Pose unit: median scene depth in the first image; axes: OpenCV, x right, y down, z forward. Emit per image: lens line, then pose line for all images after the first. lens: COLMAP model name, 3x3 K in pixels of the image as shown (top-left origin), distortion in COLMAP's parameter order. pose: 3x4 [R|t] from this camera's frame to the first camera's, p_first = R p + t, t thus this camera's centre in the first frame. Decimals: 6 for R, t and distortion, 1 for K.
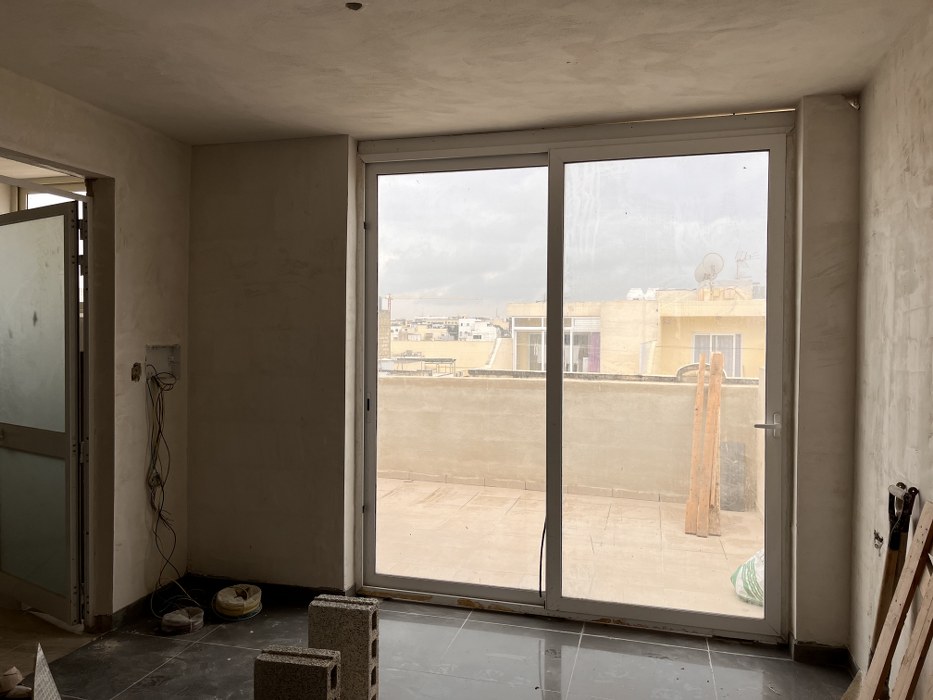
lens RADIAL K [[697.3, 0, 463.9], [0, 697.3, 349.4], [0, 0, 1]] dist [0.034410, -0.033166]
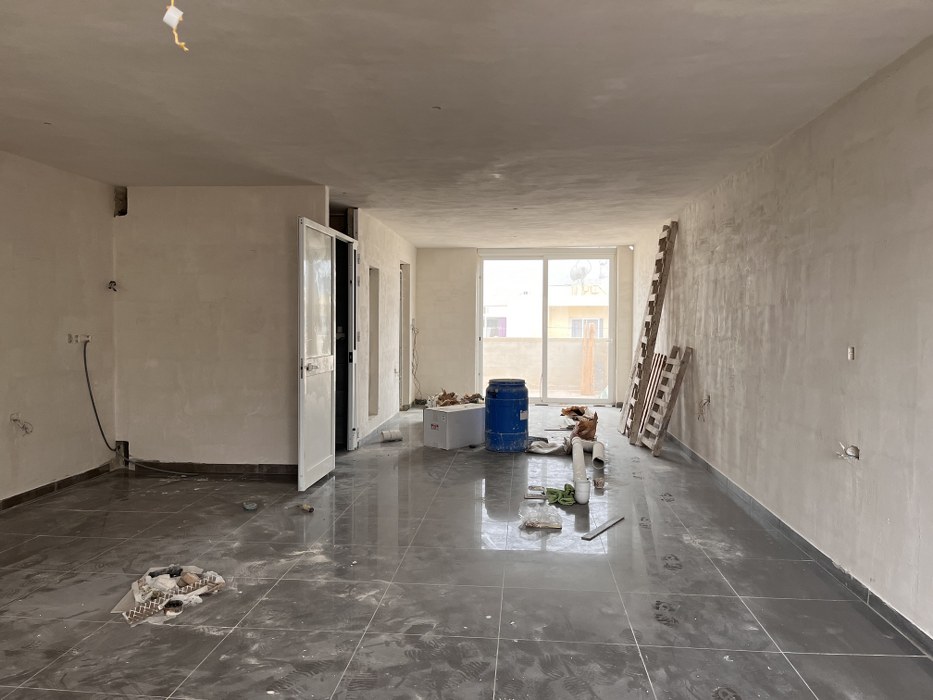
lens RADIAL K [[697.3, 0, 468.2], [0, 697.3, 350.5], [0, 0, 1]] dist [0.034410, -0.033166]
pose [[0.982911, -0.009917, 0.183816, -0.452840], [0.006337, 0.999779, 0.020051, 0.043674], [-0.183975, -0.018544, 0.982756, -1.158120]]
